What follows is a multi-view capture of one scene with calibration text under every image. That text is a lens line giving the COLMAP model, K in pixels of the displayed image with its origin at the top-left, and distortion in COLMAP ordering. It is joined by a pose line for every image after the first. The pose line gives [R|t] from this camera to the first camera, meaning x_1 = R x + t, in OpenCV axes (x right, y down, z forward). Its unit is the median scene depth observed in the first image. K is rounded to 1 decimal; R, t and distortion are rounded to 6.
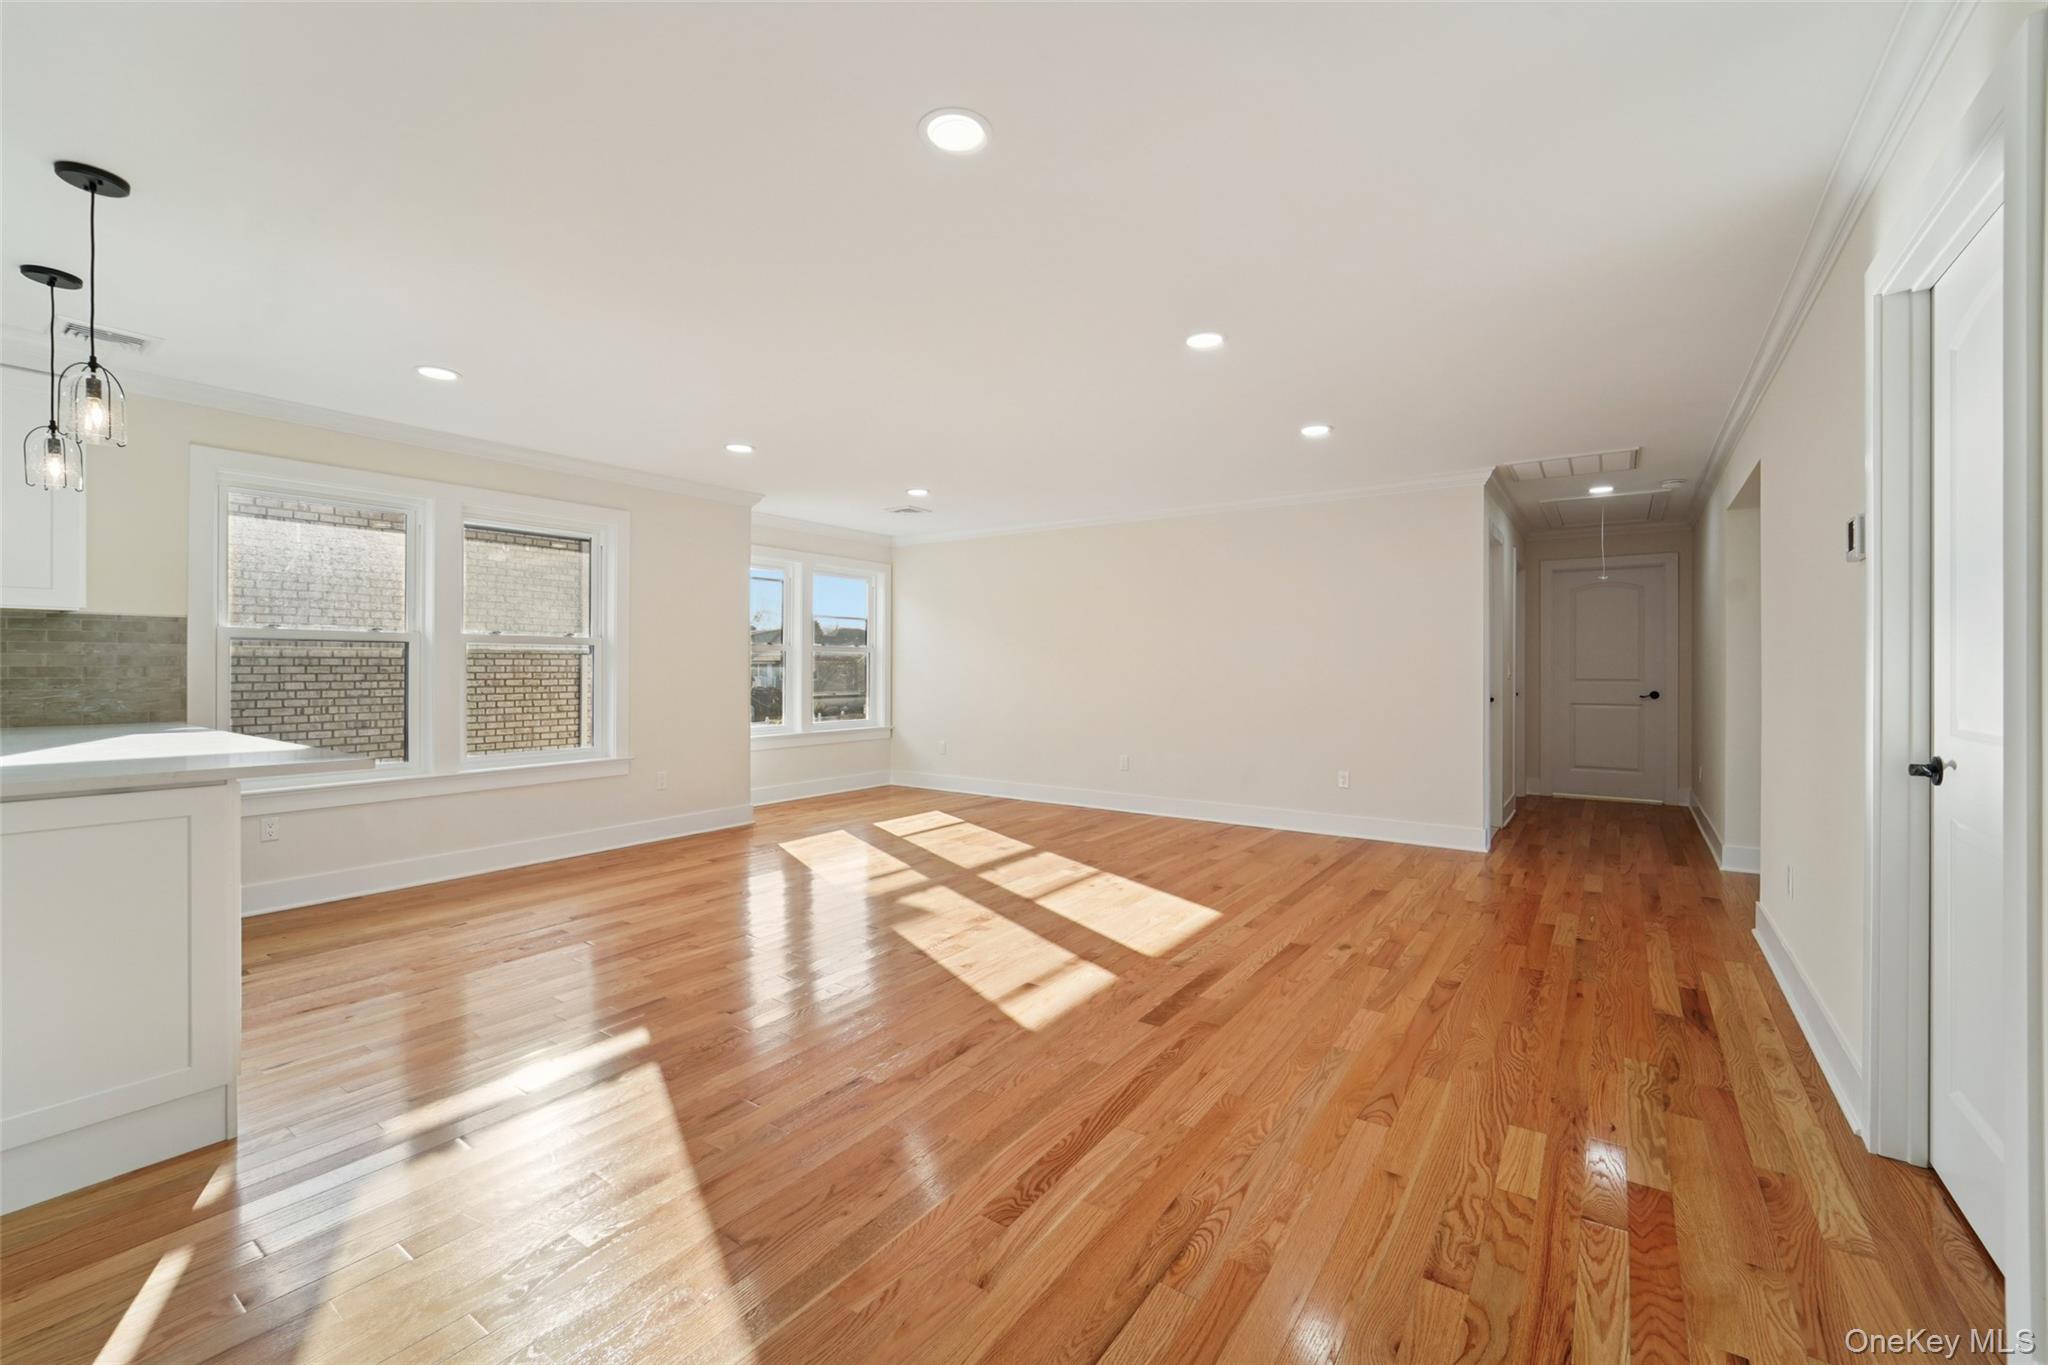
lens RADIAL K [[841.8, 0, 1020.5], [0, 841.8, 673.7], [0, 0, 1]] dist [-0.005894, -0.001597]
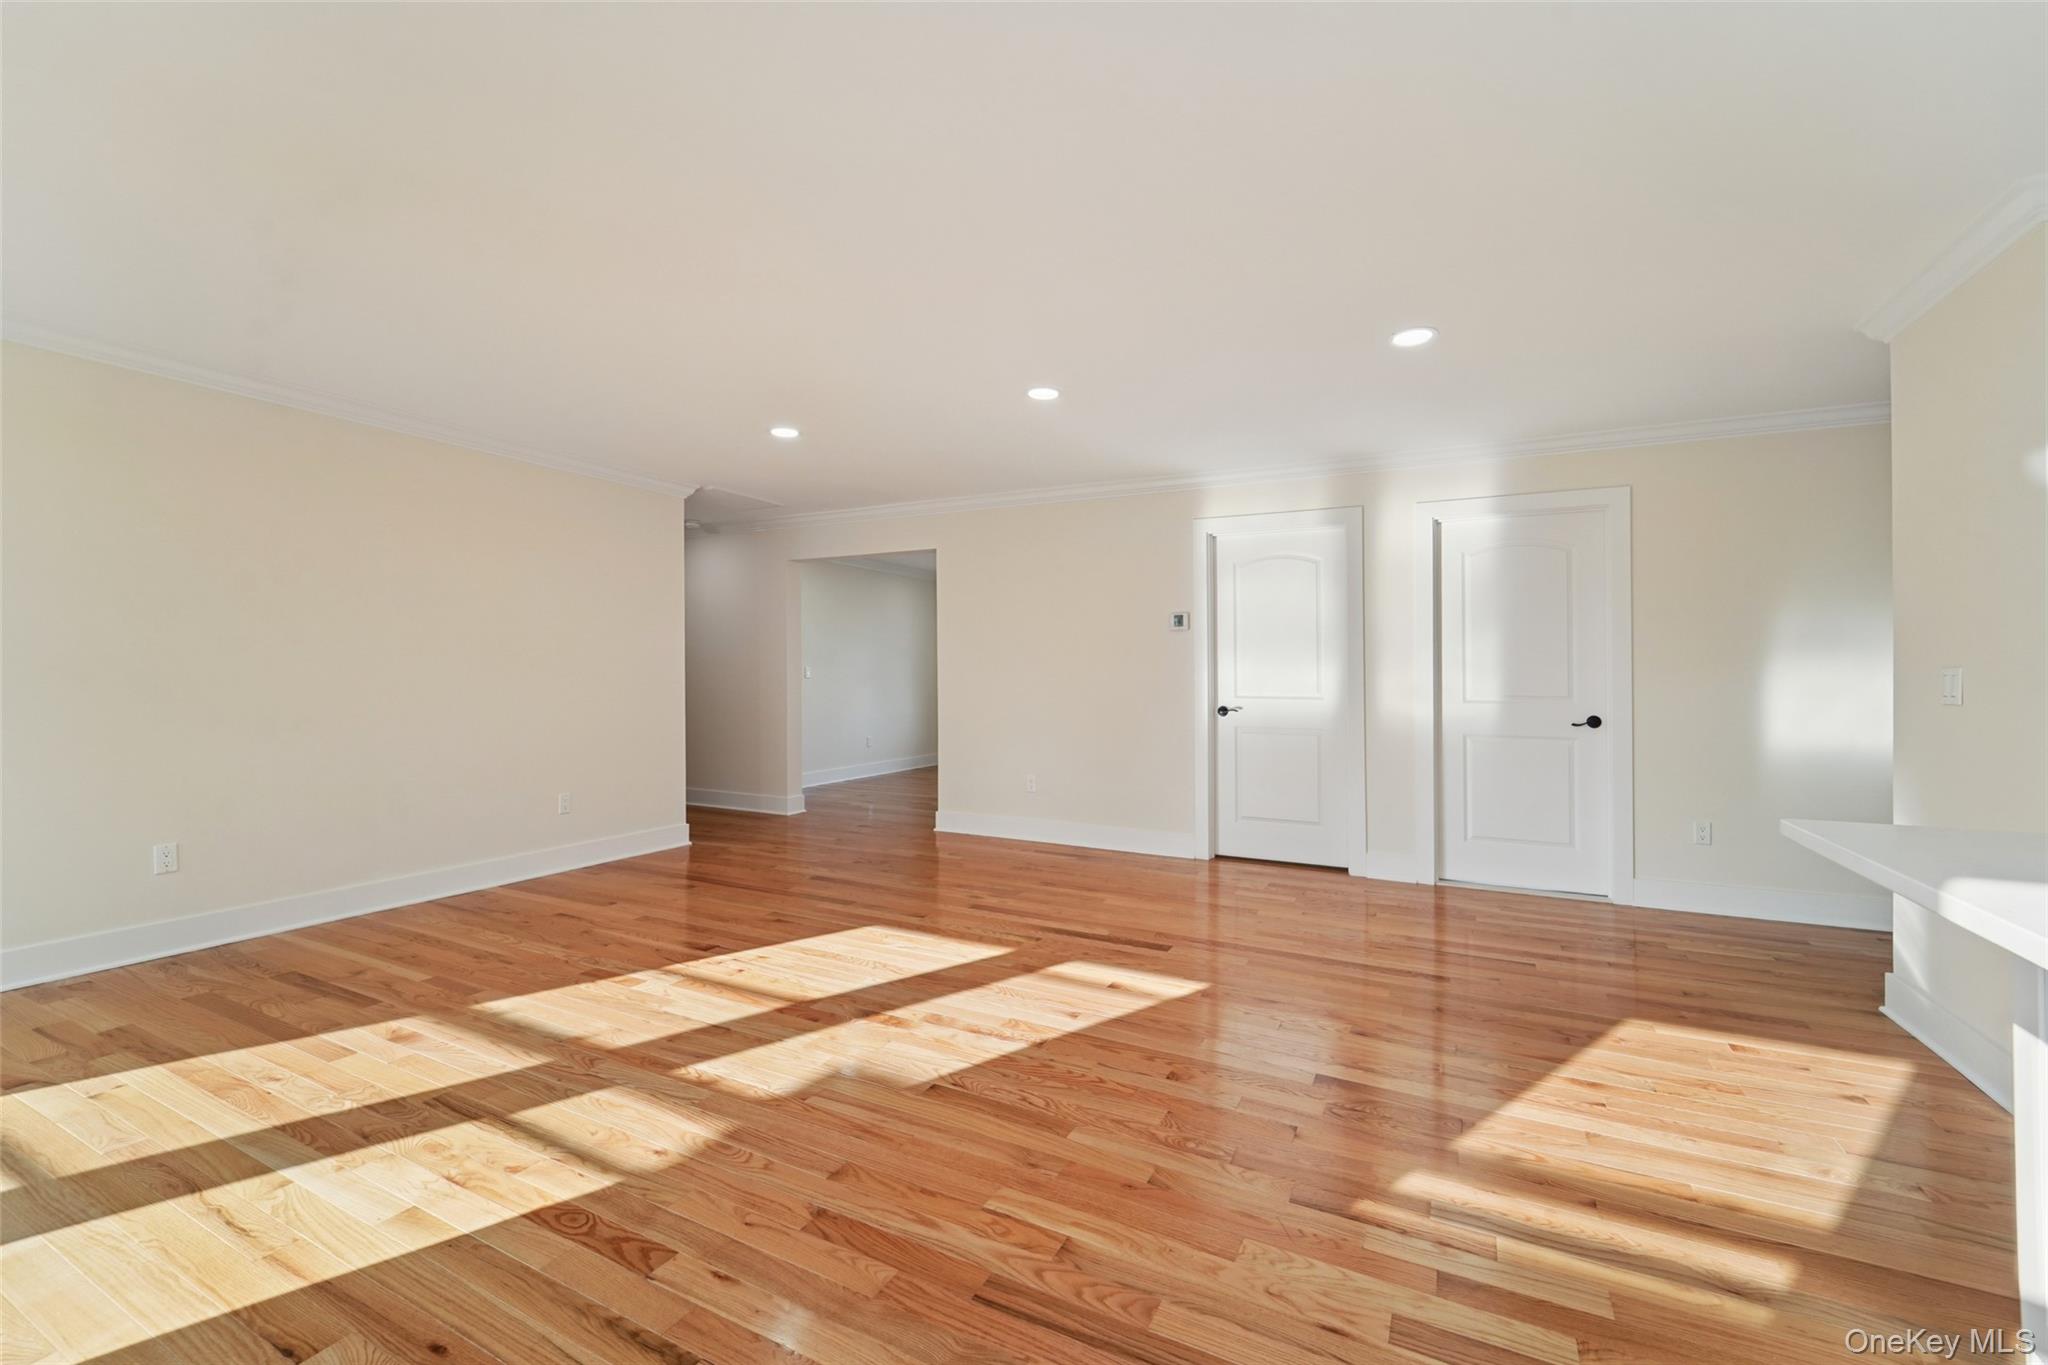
lens RADIAL K [[841.8, 0, 1025.0], [0, 841.8, 674.5], [0, 0, 1]] dist [-0.005894, -0.001597]
pose [[-0.135093, -0.005559, 0.990817, -0.826973], [0.003725, 0.999974, 0.006119, -0.012142], [-0.990826, 0.004518, -0.135068, 1.053480]]
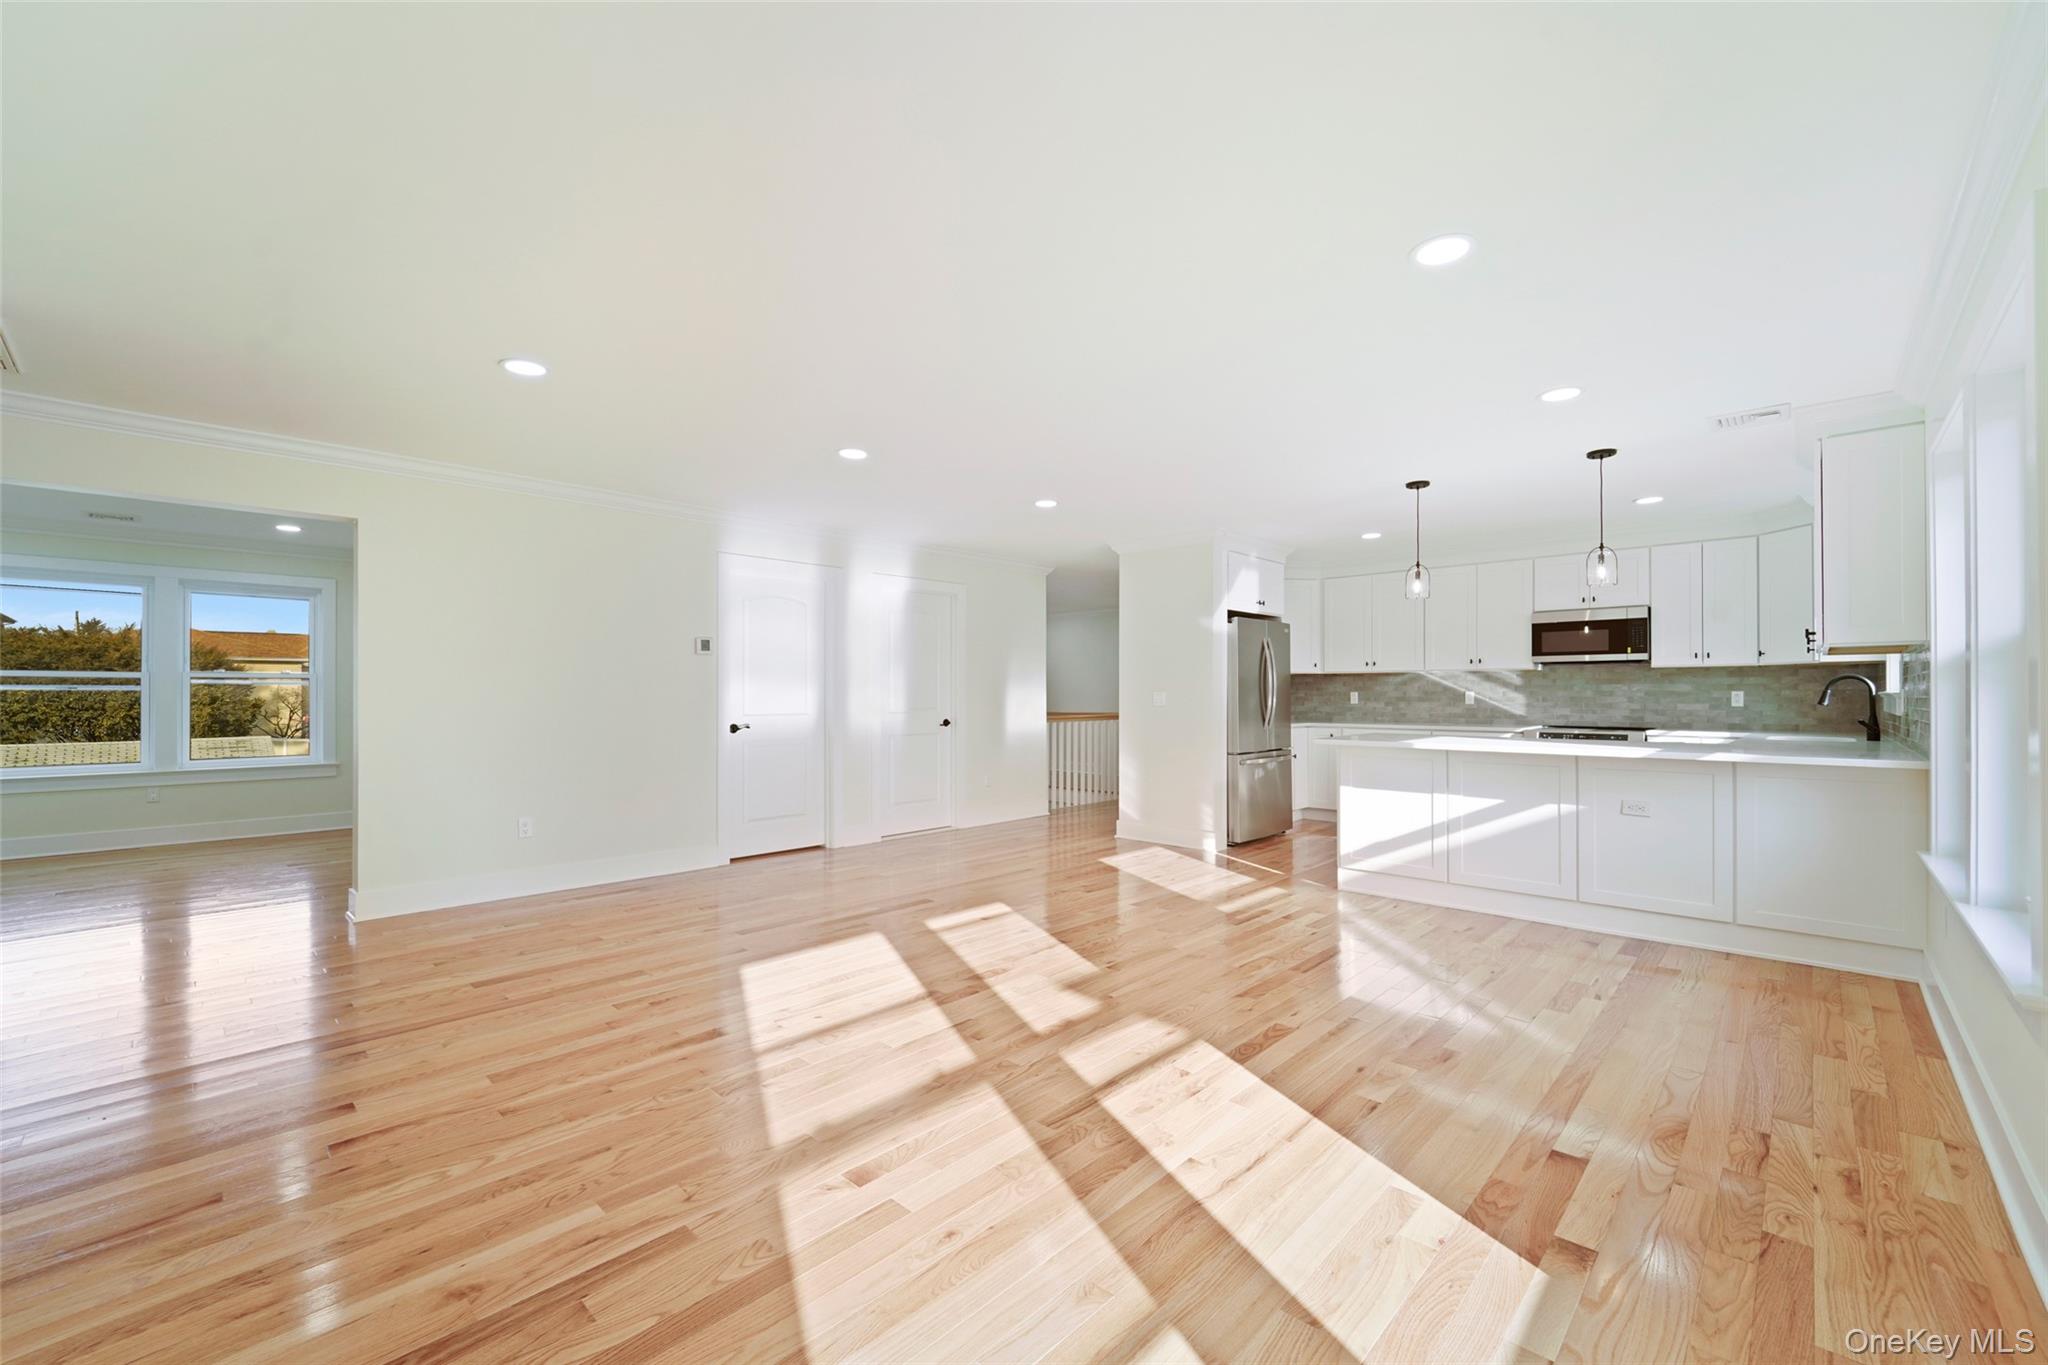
lens RADIAL K [[841.8, 0, 1018.5], [0, 841.8, 683.1], [0, 0, 1]] dist [-0.005894, -0.001597]
pose [[-0.988362, 0.000833, 0.152117, -0.219901], [0.000193, 0.999991, -0.004217, -0.020307], [-0.152119, -0.004139, -0.988354, 2.036650]]
